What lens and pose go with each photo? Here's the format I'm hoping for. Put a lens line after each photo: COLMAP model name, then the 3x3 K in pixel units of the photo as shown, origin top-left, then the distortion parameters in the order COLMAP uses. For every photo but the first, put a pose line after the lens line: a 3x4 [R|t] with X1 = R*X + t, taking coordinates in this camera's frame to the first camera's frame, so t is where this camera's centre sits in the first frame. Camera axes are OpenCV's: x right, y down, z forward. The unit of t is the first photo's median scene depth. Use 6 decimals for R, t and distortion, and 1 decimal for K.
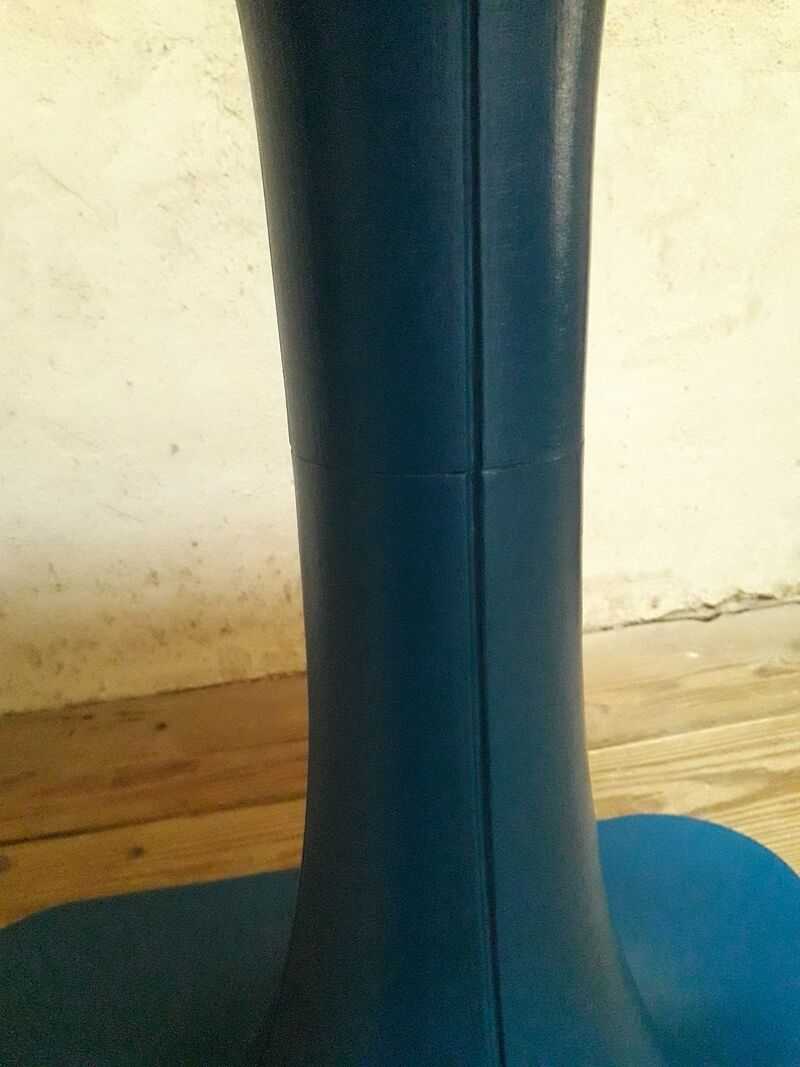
lens RADIAL K [[898.8, 0, 409.4], [0, 898.8, 512.8], [0, 0, 1]] dist [-0.011921, 0.007061]
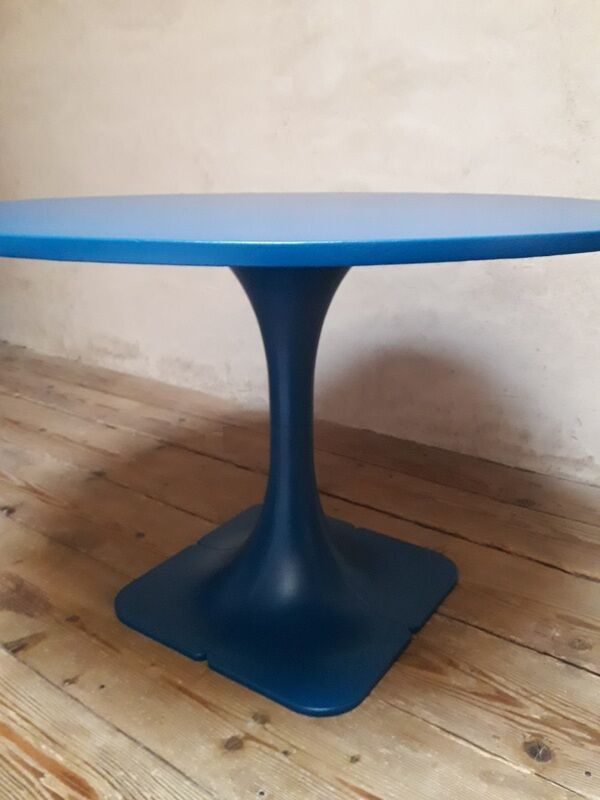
lens RADIAL K [[673.9, 0, 294.4], [0, 673.9, 381.1], [0, 0, 1]] dist [-0.011921, 0.007061]
pose [[0.650716, 0.263297, -0.712210, 0.890437], [-0.234630, 0.961777, 0.141188, -0.206464], [0.722161, 0.075233, 0.687621, -0.850820]]
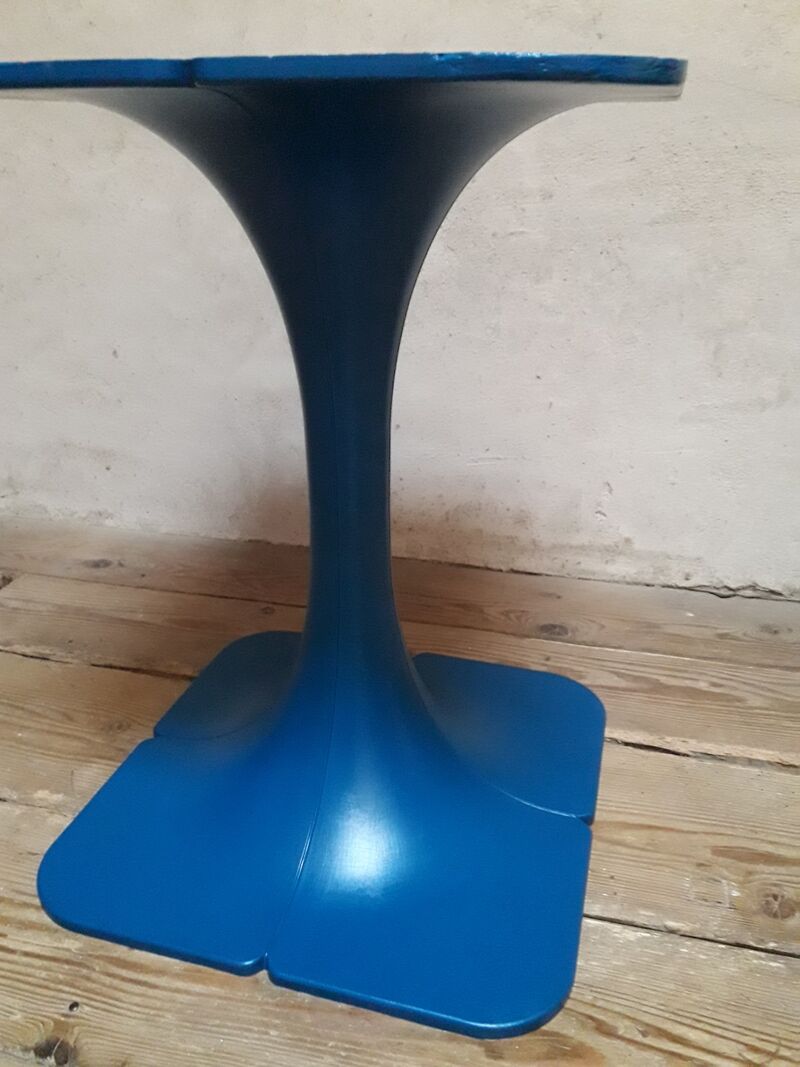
lens RADIAL K [[898.8, 0, 385.7], [0, 898.8, 504.6], [0, 0, 1]] dist [-0.011921, 0.007061]
pose [[0.888379, 0.215785, -0.405241, 0.412846], [-0.169519, 0.974462, 0.147262, -0.152994], [0.426669, -0.062129, 0.902271, -0.556449]]
